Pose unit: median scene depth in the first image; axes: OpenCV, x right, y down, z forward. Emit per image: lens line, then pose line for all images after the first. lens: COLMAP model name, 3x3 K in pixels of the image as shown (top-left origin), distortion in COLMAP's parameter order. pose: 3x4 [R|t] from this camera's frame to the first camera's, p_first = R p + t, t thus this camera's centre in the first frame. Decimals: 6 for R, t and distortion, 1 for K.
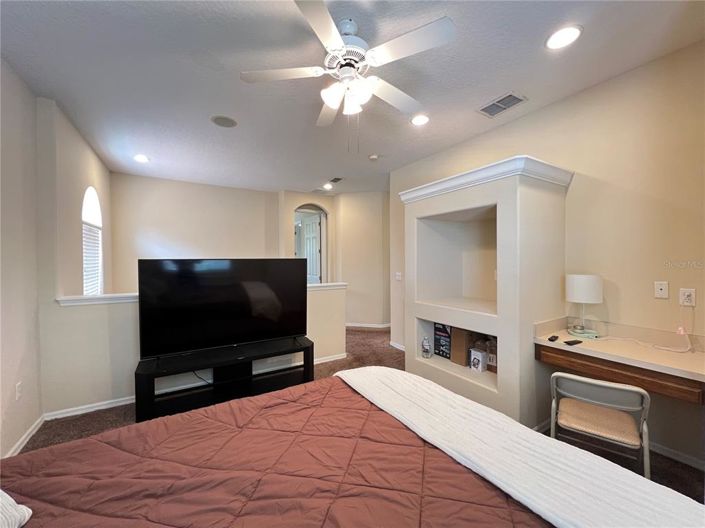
lens RADIAL K [[282.3, 0, 352.5], [0, 282.3, 264.0], [0, 0, 1]] dist [0.000651, 0.000106]
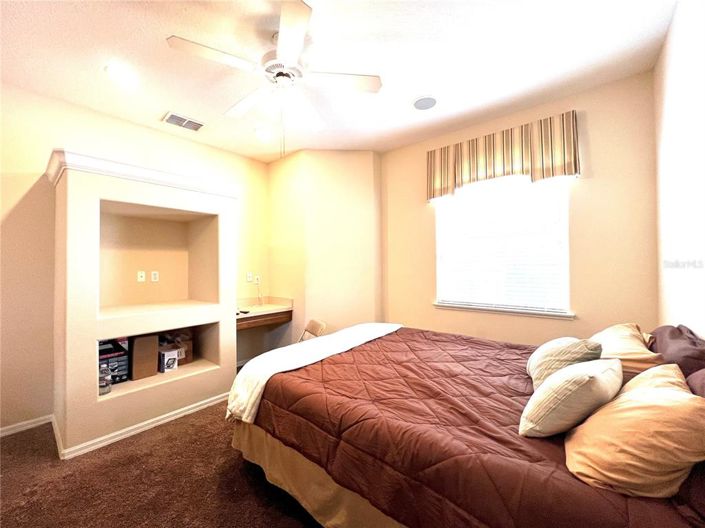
lens RADIAL K [[280.6, 0, 352.5], [0, 280.6, 264.0], [0, 0, 1]] dist [0.000122, 0.000014]
pose [[-0.340142, 0.009992, 0.940321, -0.689934], [0.015724, 0.999864, -0.004937, 0.015586], [-0.940243, 0.013106, -0.340253, 0.705517]]
